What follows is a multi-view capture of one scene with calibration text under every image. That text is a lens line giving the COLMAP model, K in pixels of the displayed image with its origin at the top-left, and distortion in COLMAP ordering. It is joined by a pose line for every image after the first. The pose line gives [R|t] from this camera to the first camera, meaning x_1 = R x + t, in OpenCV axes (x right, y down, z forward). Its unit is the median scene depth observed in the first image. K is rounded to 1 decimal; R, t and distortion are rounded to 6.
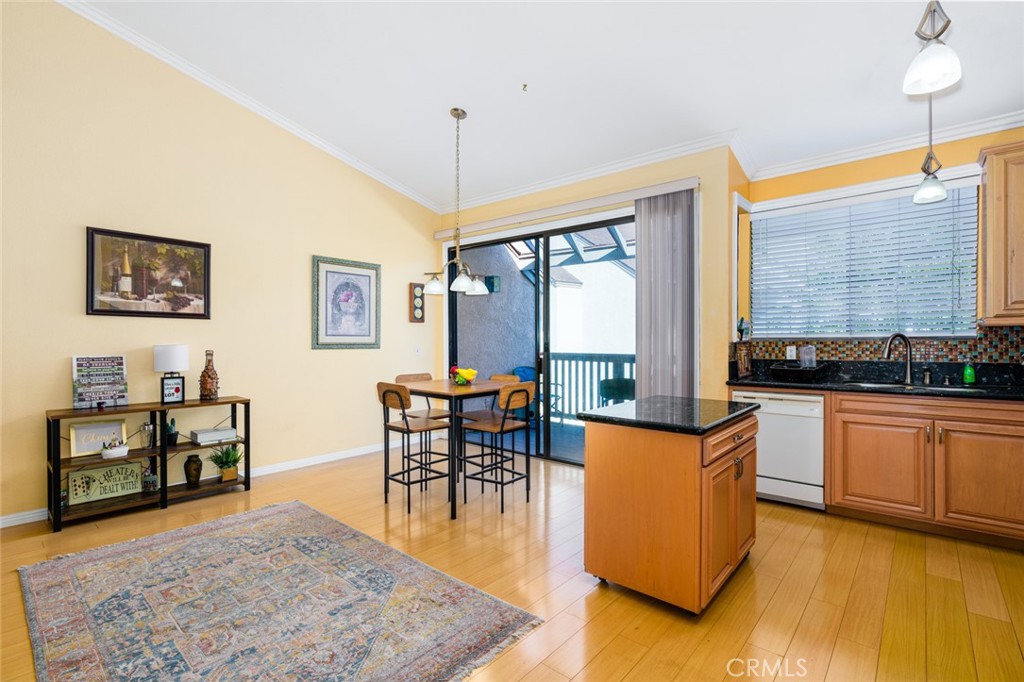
lens RADIAL K [[472.5, 0, 510.9], [0, 472.5, 344.2], [0, 0, 1]] dist [-0.002124, 0.000284]
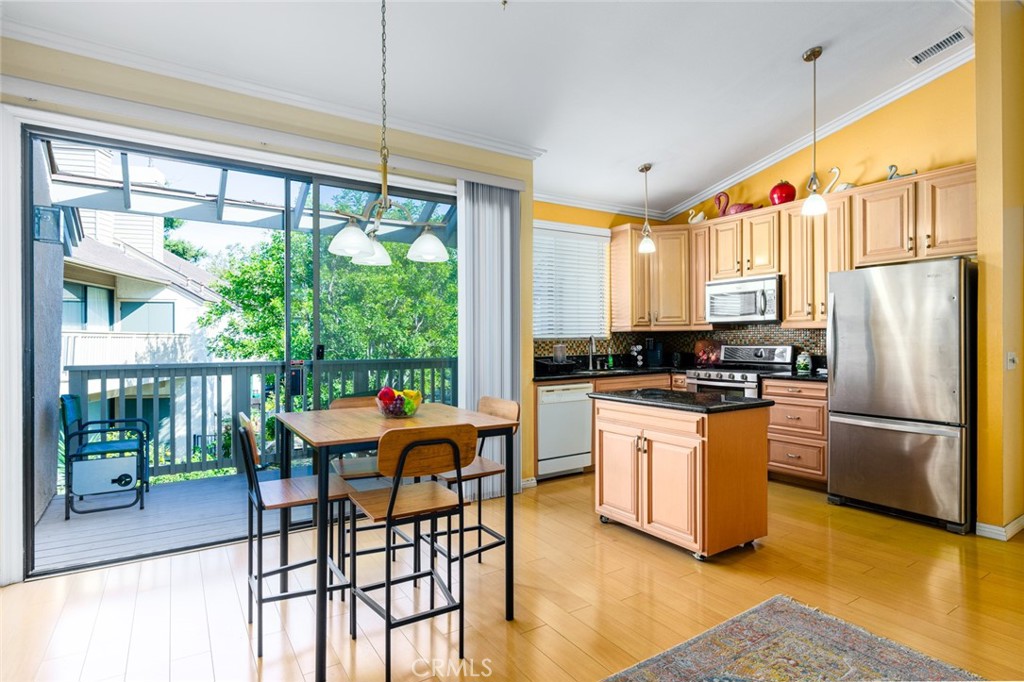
lens RADIAL K [[534.6, 0, 512.8], [0, 534.6, 344.7], [0, 0, 1]] dist [-0.003267, 0.001325]
pose [[0.277636, -0.009160, 0.960643, -0.735183], [0.013826, 0.999889, 0.005539, -0.006045], [-0.960587, 0.011744, 0.277732, 0.712394]]
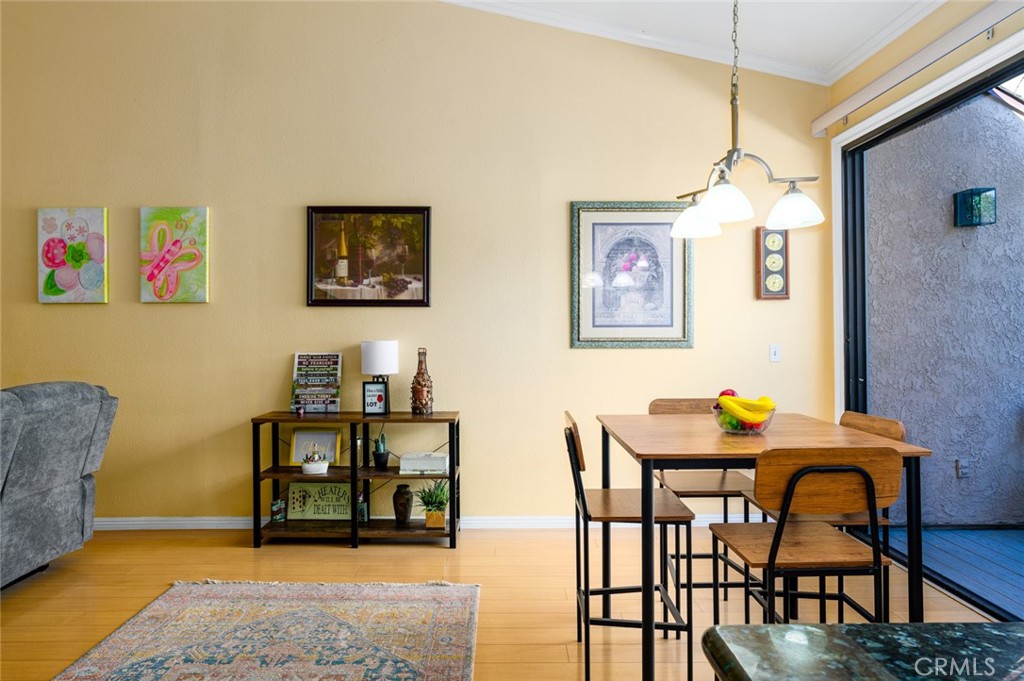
lens RADIAL K [[630.8, 0, 499.4], [0, 630.8, 336.7], [0, 0, 1]] dist [-0.000828, 0.001059]
pose [[0.653846, -0.001502, -0.756626, 0.209458], [-0.002663, 0.999987, -0.004286, -0.001230], [0.756623, 0.004817, 0.653834, 0.463373]]
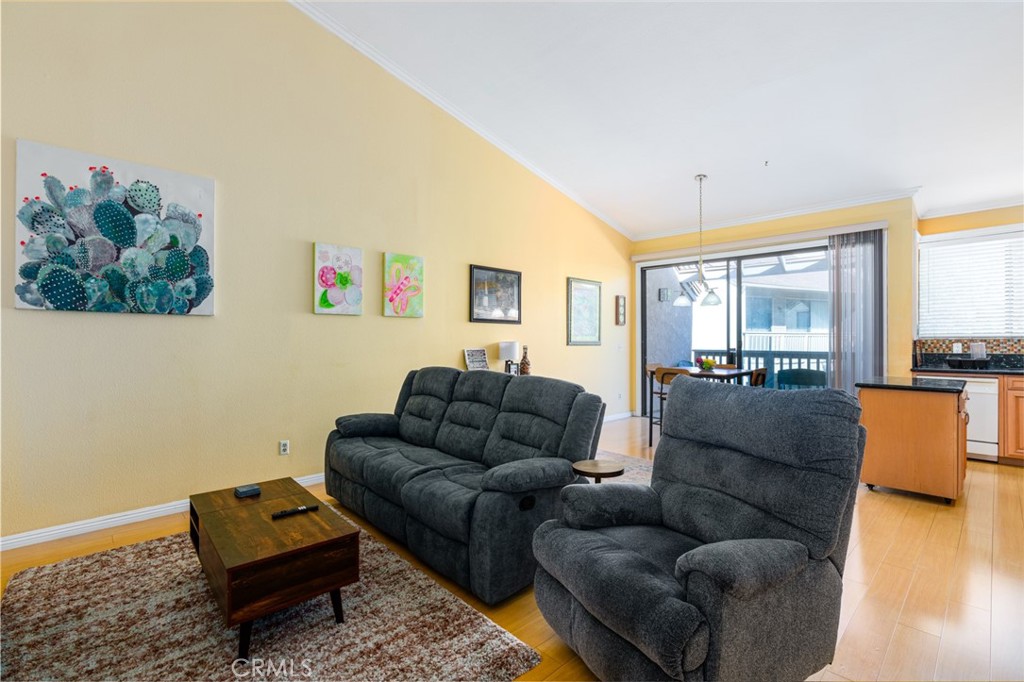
lens RADIAL K [[460.8, 0, 510.5], [0, 460.8, 340.3], [0, 0, 1]] dist [-0.004495, 0.000980]
pose [[0.995592, 0.000626, -0.093792, -0.581345], [-0.001477, 0.999958, -0.009002, 0.009735], [0.093782, 0.009101, 0.995551, -0.440499]]
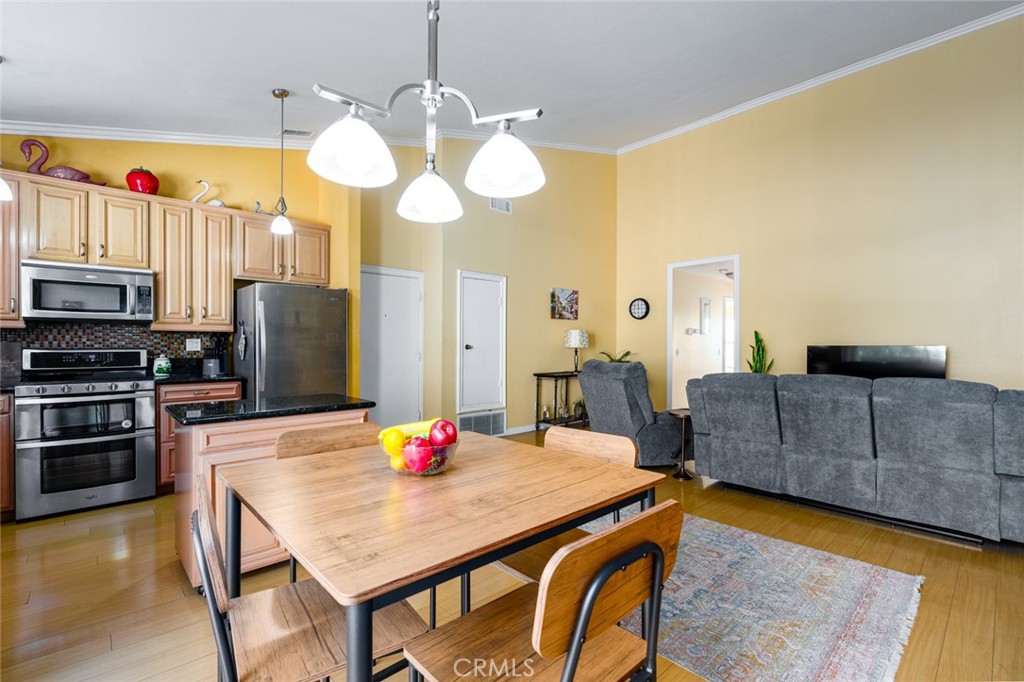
lens RADIAL K [[467.7, 0, 509.3], [0, 467.7, 346.9], [0, 0, 1]] dist [-0.000774, 0.001559]
pose [[-0.993839, -0.001740, 0.110821, -0.213738], [0.000346, 0.999823, 0.018807, -0.010462], [-0.110834, 0.018730, -0.993662, 1.405406]]
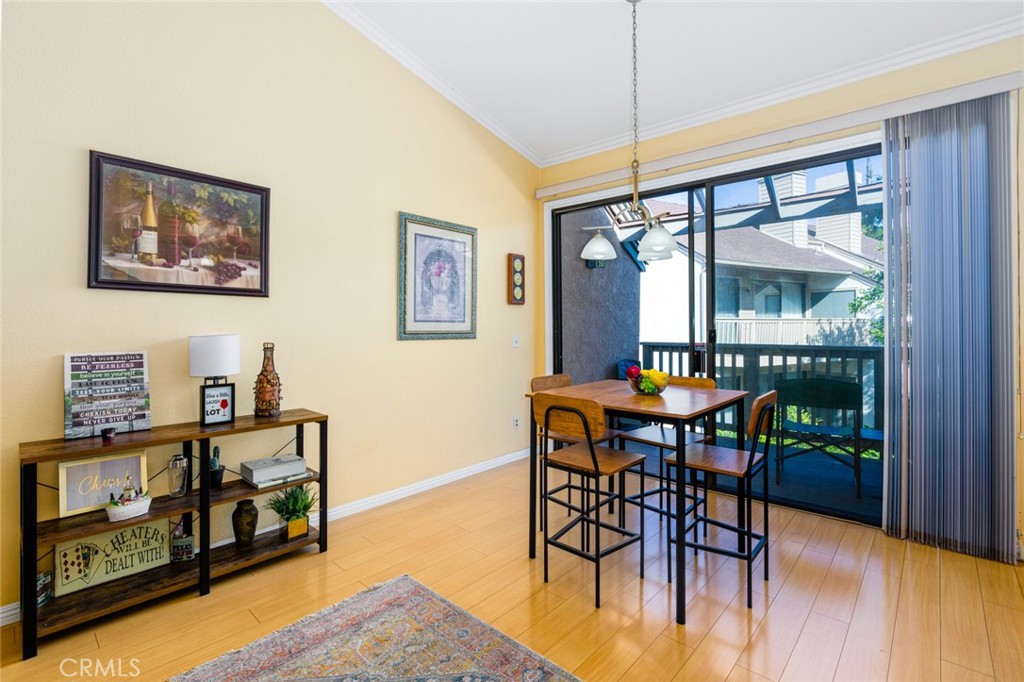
lens RADIAL K [[467.9, 0, 509.6], [0, 467.9, 323.7], [0, 0, 1]] dist [-0.004903, 0.000449]
pose [[0.999788, -0.003961, -0.020185, -0.296026], [0.003583, 0.999818, -0.018738, -0.000696], [0.020255, 0.018662, 0.999621, 0.356967]]
